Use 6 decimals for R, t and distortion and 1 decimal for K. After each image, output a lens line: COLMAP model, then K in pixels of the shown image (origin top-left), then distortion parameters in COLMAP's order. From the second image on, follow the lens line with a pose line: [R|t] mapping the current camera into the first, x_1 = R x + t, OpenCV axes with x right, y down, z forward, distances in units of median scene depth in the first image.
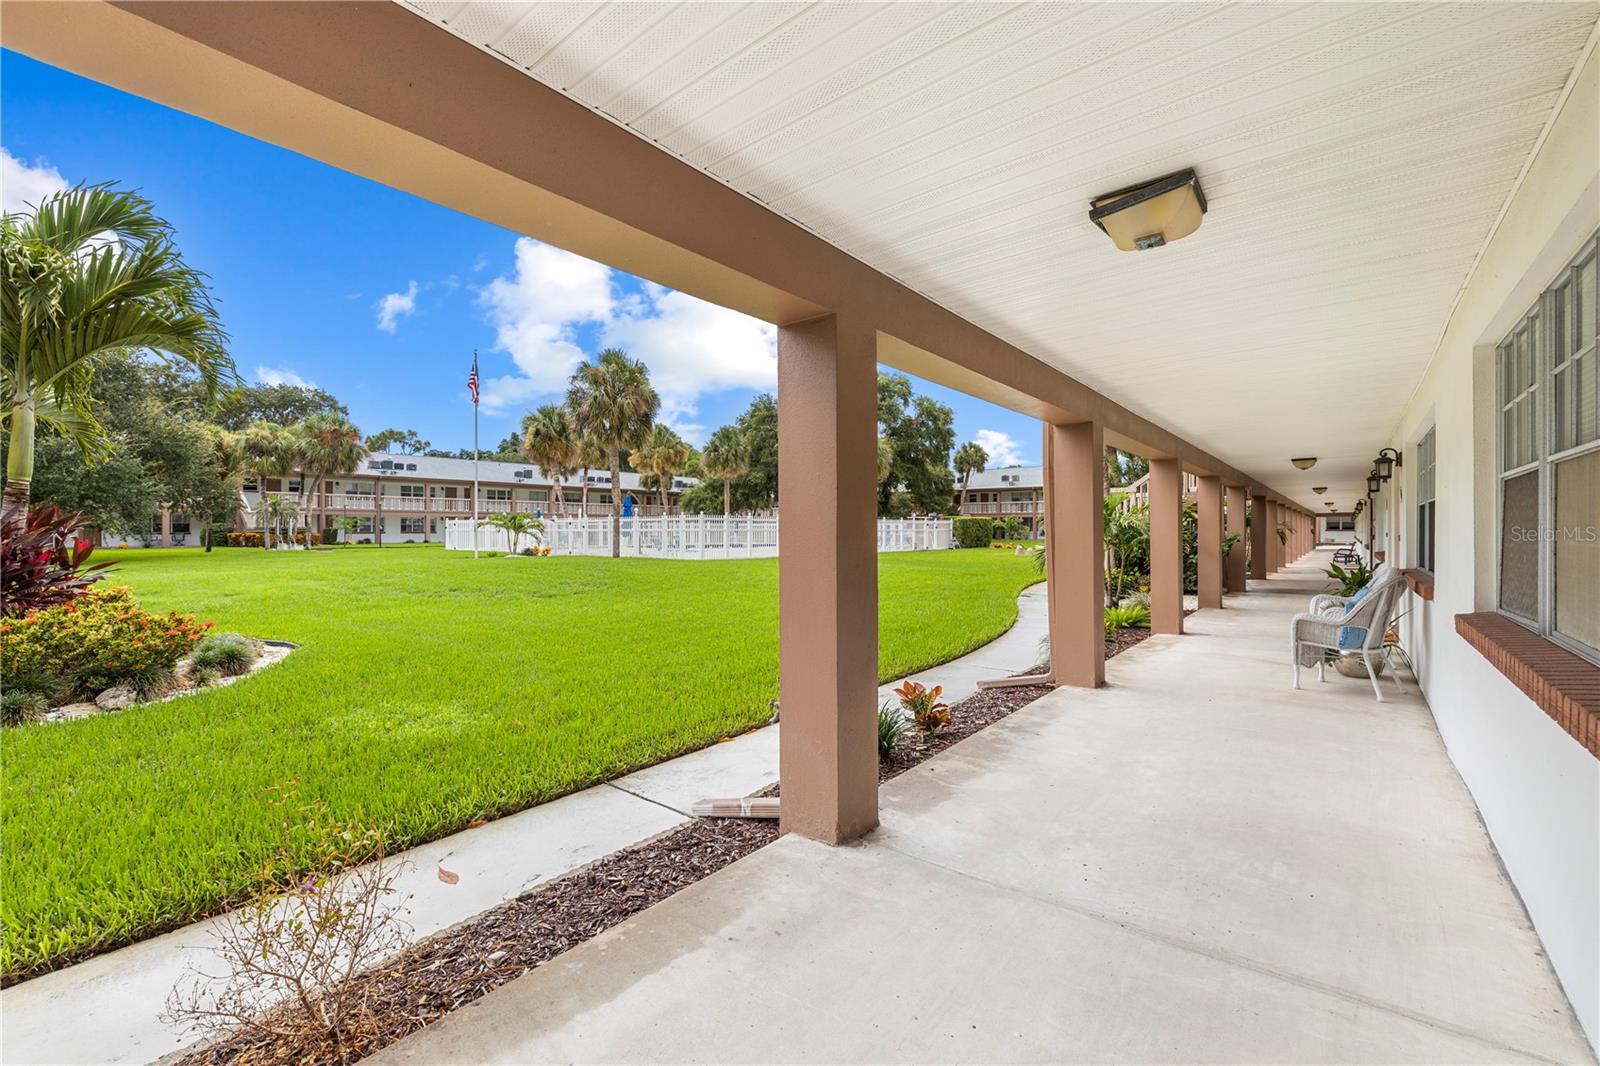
lens RADIAL K [[674.4, 0, 801.0], [0, 674.4, 532.0], [0, 0, 1]] dist [-0.003088, 0.001244]
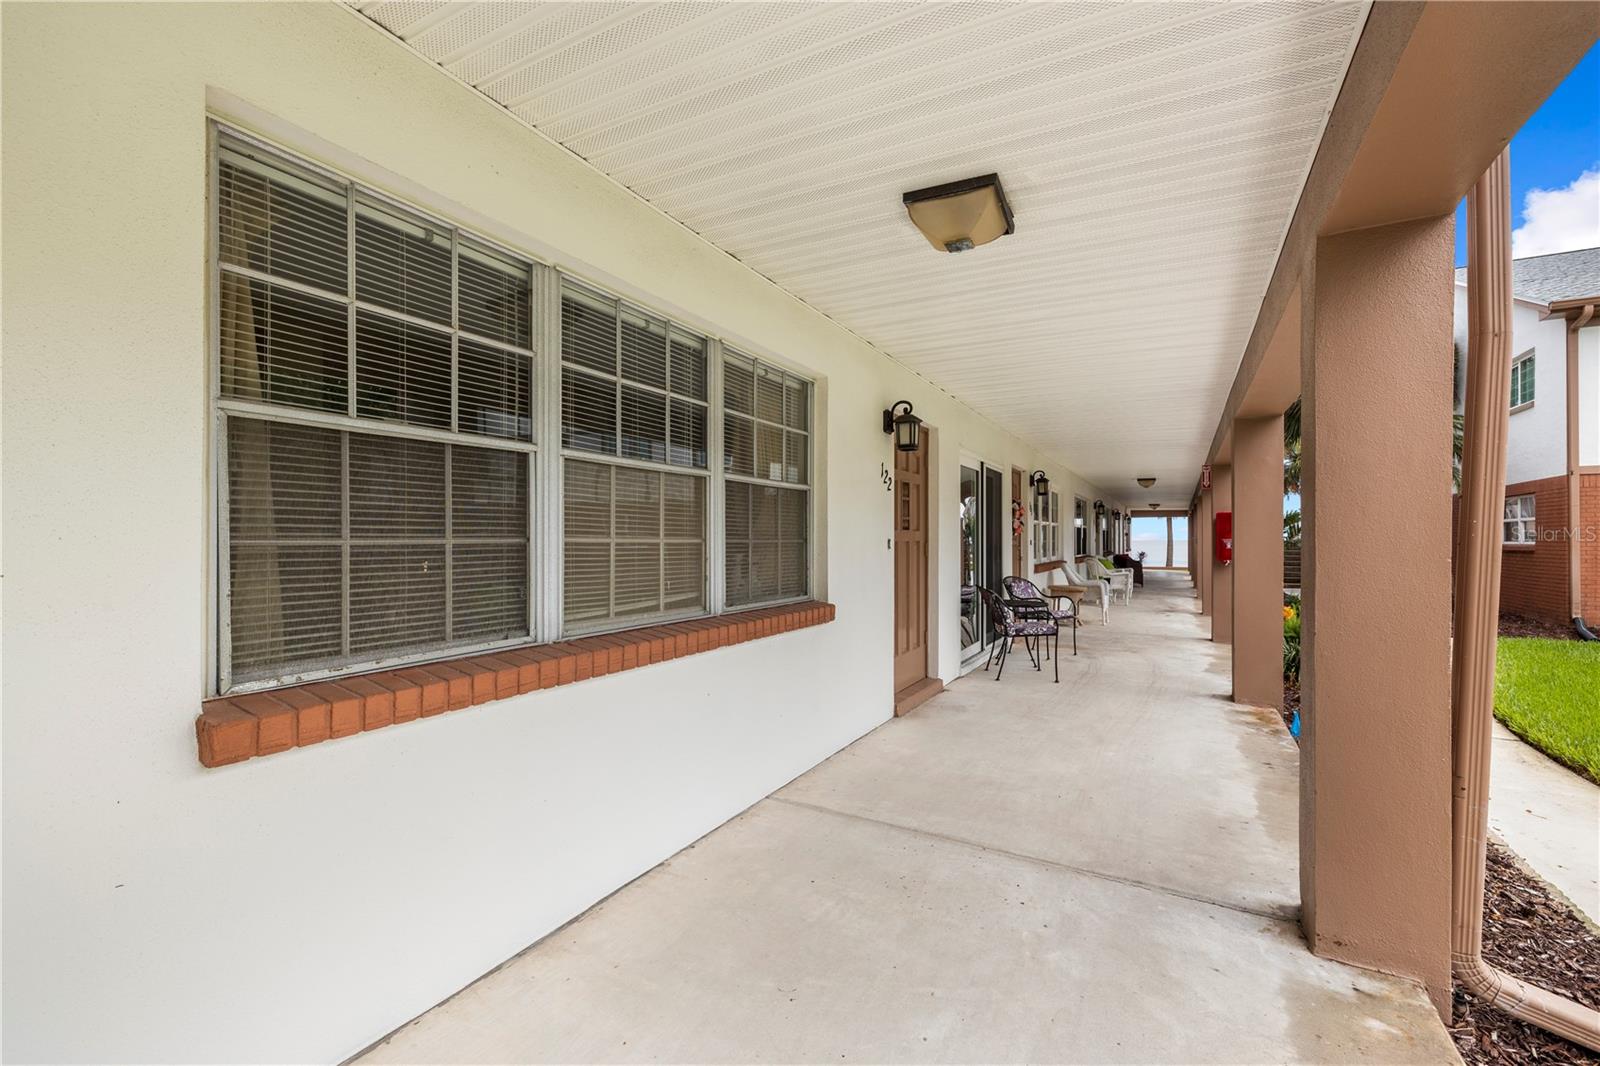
lens RADIAL K [[674.4, 0, 802.4], [0, 674.4, 535.8], [0, 0, 1]] dist [-0.003088, 0.001244]
pose [[-0.985238, -0.000400, -0.171187, 0.931963], [0.000367, 0.999990, -0.004454, 0.011931], [0.171187, -0.004451, -0.985228, 1.981463]]
